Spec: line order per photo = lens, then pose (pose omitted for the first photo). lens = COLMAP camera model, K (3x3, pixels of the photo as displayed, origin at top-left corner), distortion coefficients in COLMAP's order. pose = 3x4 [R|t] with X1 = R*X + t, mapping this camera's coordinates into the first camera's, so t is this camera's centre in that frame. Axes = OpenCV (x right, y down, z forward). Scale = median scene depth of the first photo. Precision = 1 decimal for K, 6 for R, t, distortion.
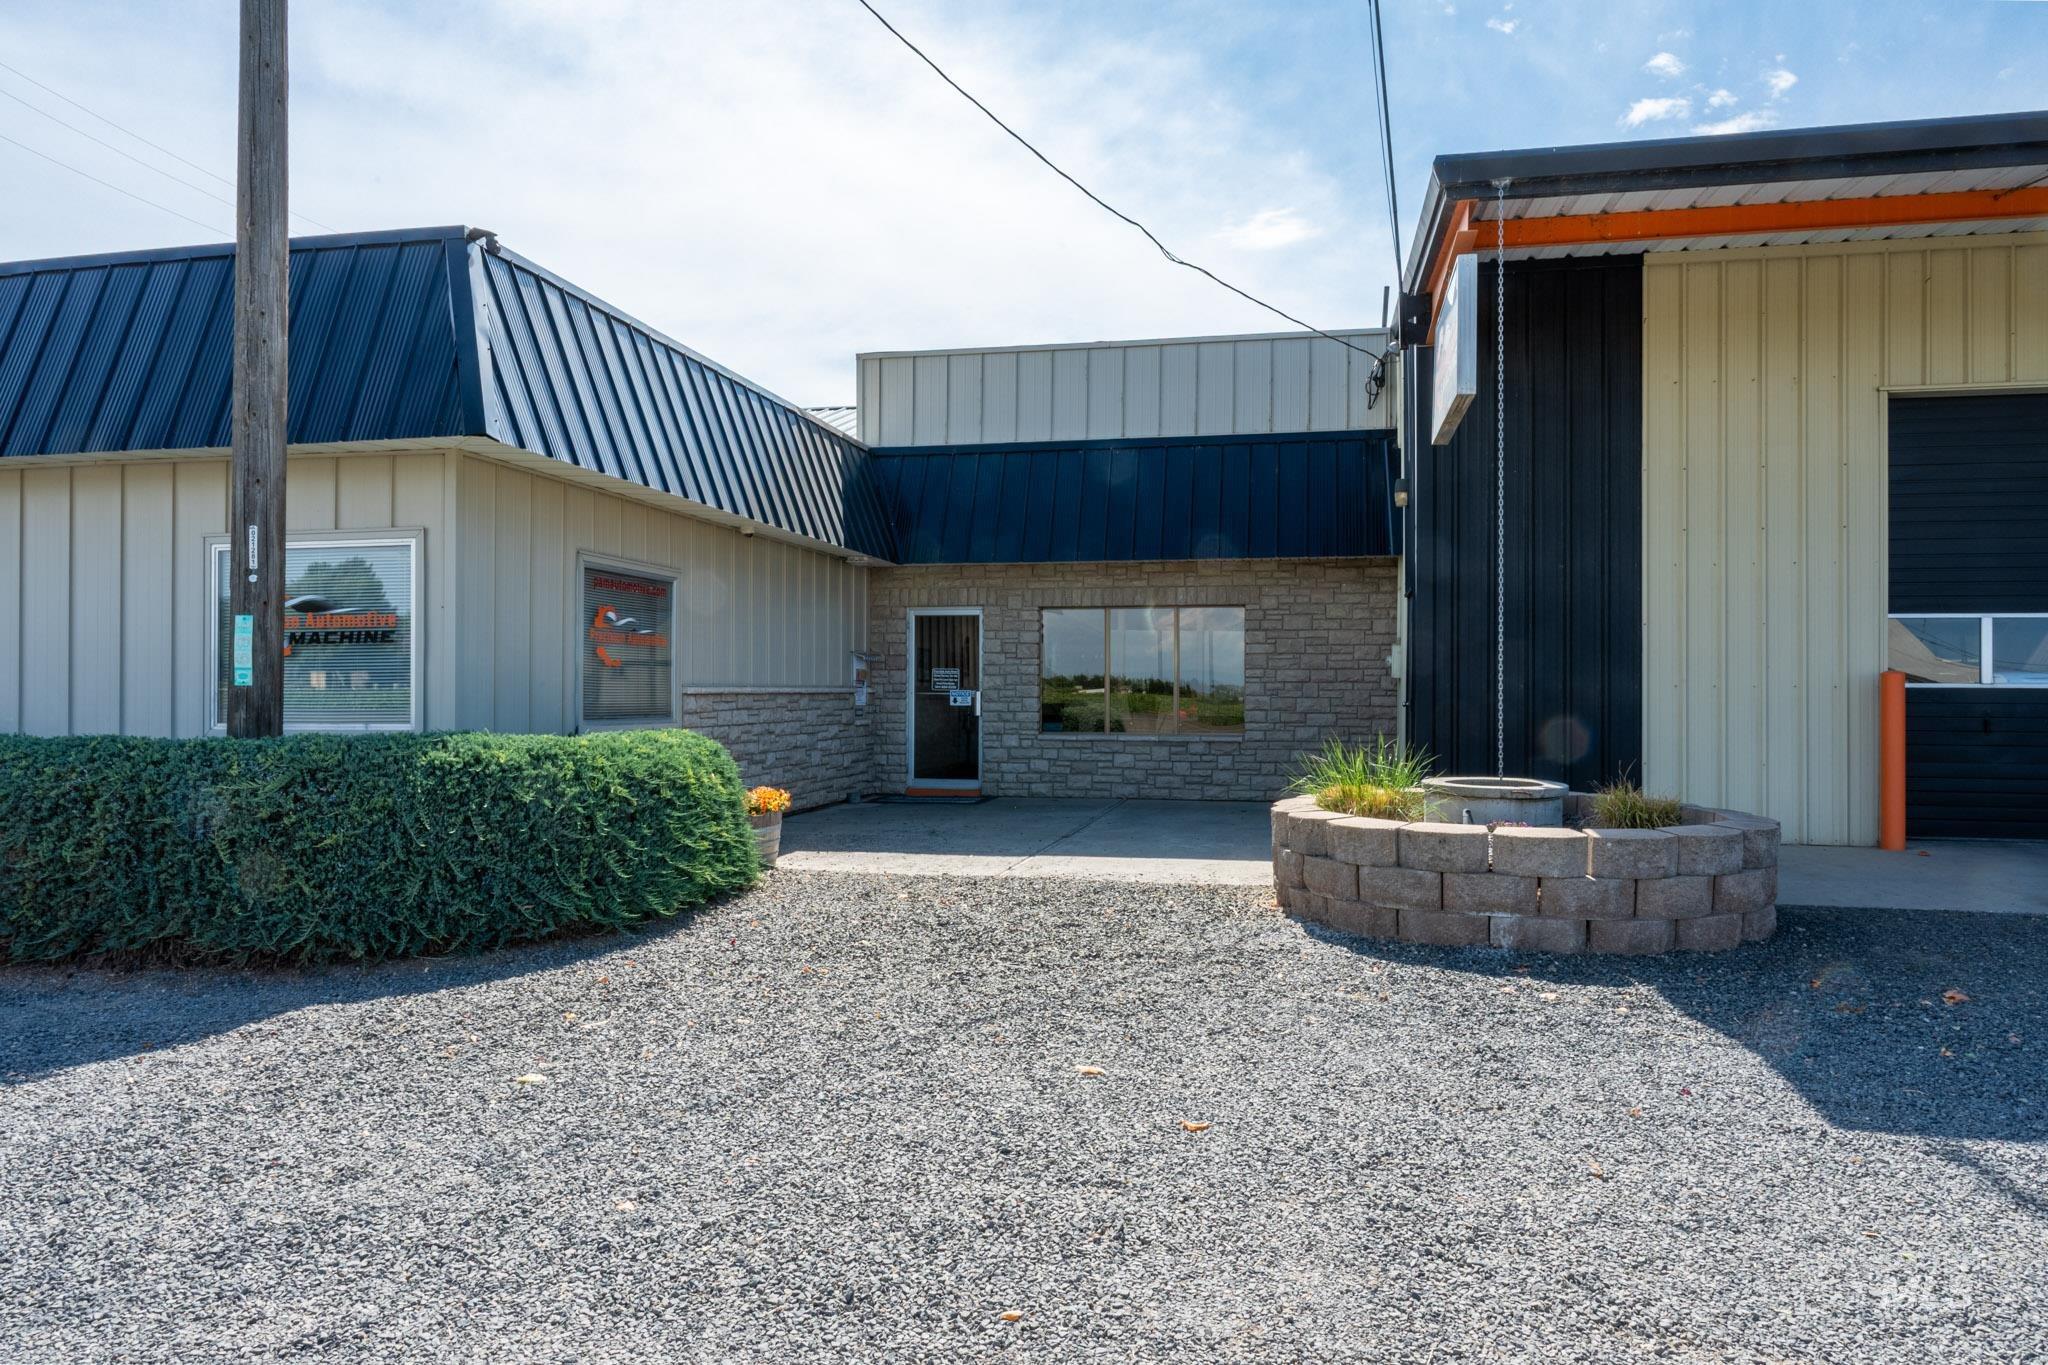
lens RADIAL K [[1380.8, 0, 1016.7], [0, 1380.8, 677.9], [0, 0, 1]] dist [-0.010124, 0.001110]
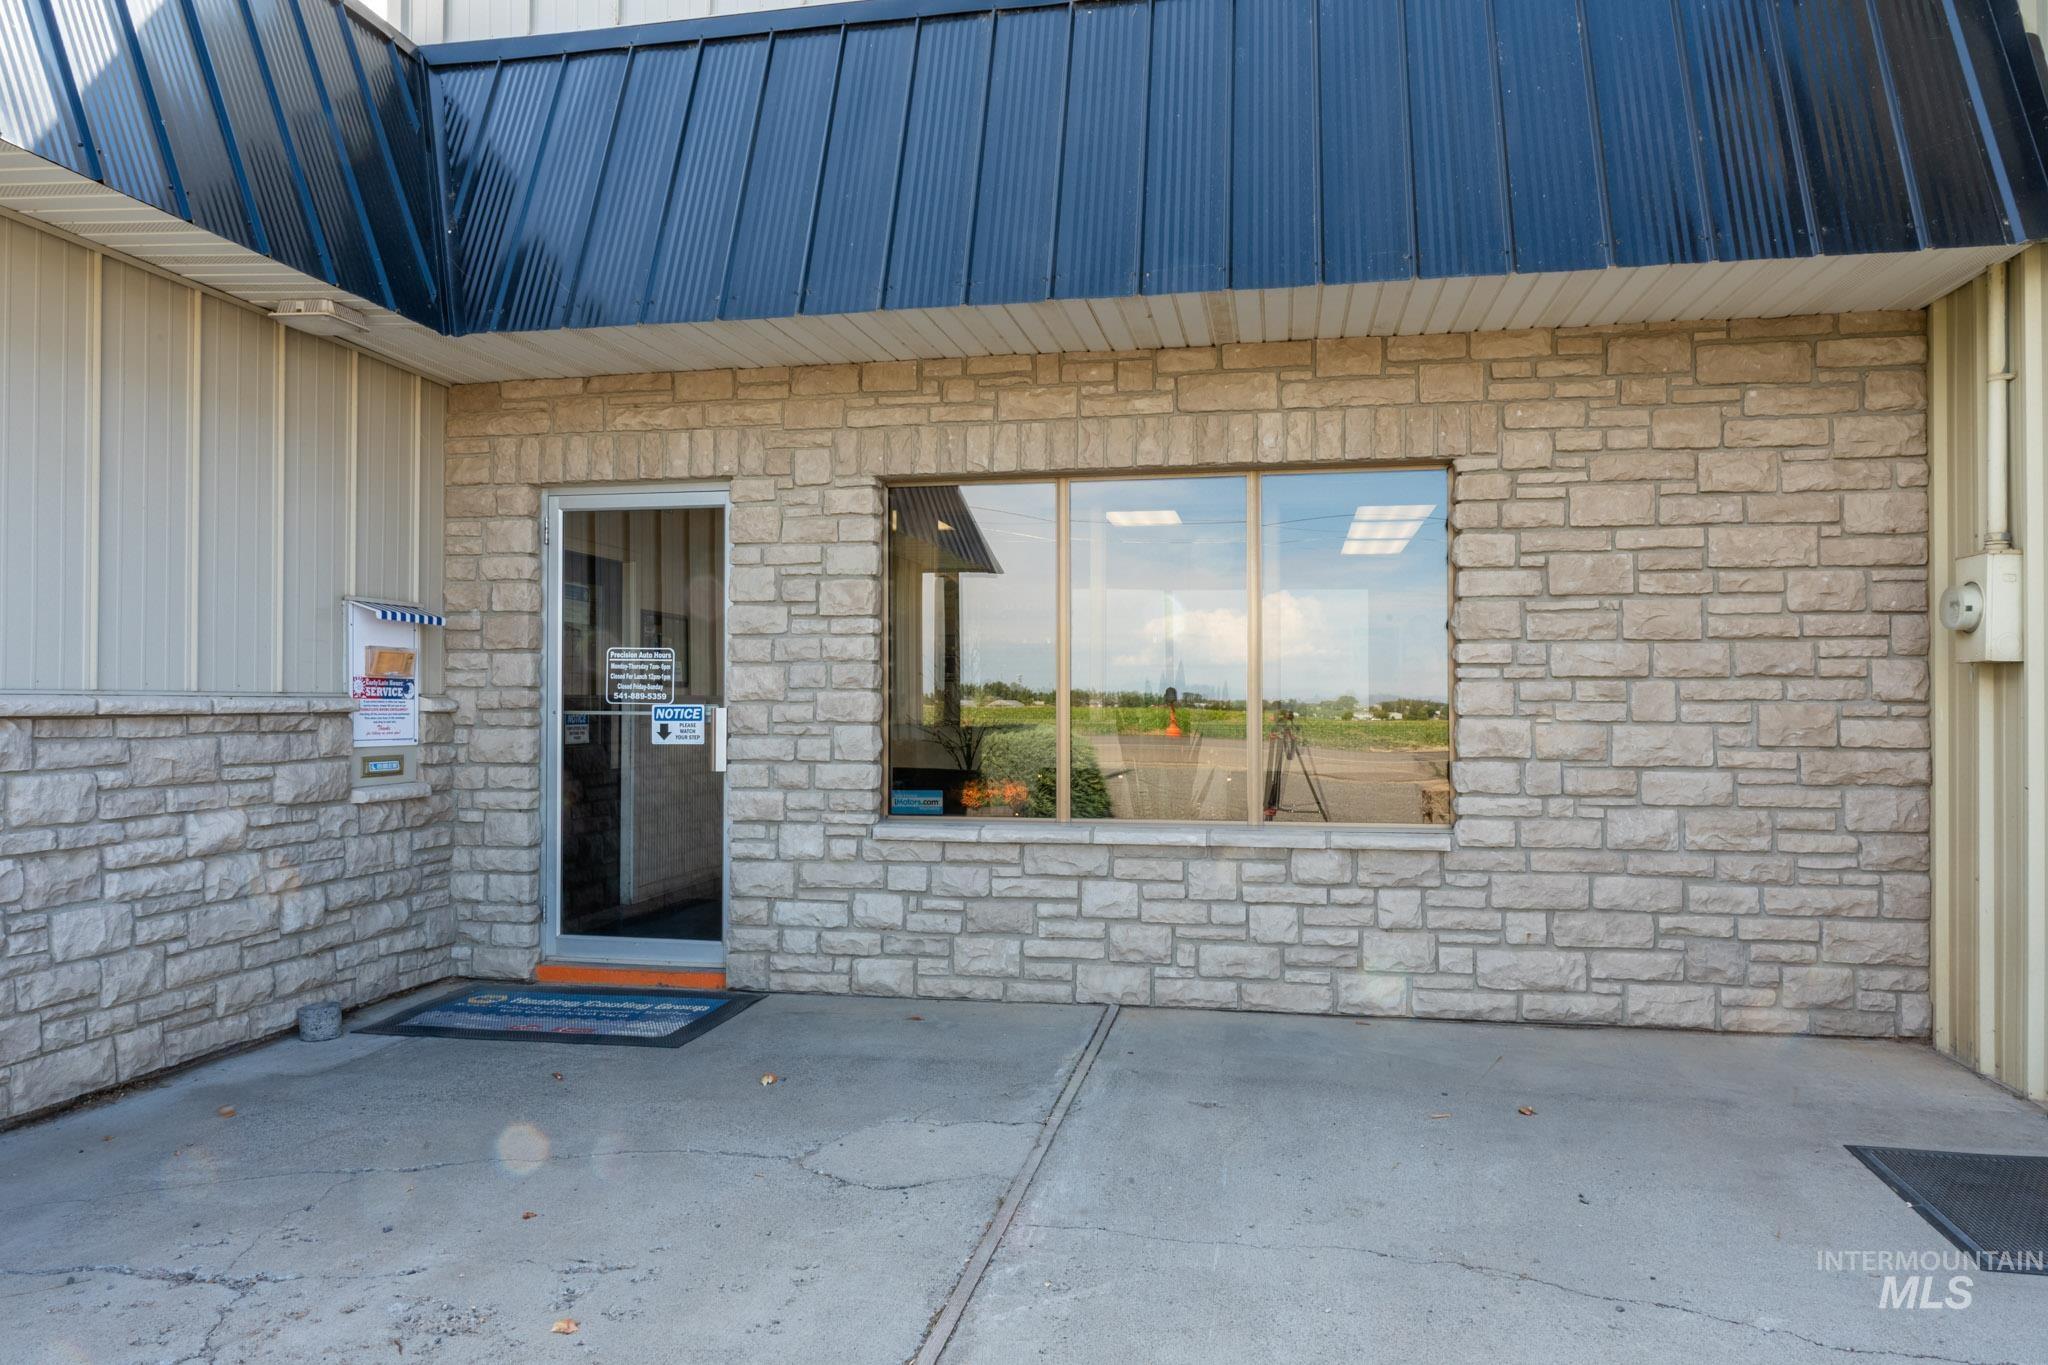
lens RADIAL K [[1380.8, 0, 1024.0], [0, 1380.8, 683.0], [0, 0, 1]] dist [-0.010124, 0.001110]
pose [[0.999550, -0.002044, 0.029923, 0.045955], [0.002230, 0.999978, -0.006181, 0.005934], [-0.029910, 0.006245, 0.999533, 0.658616]]
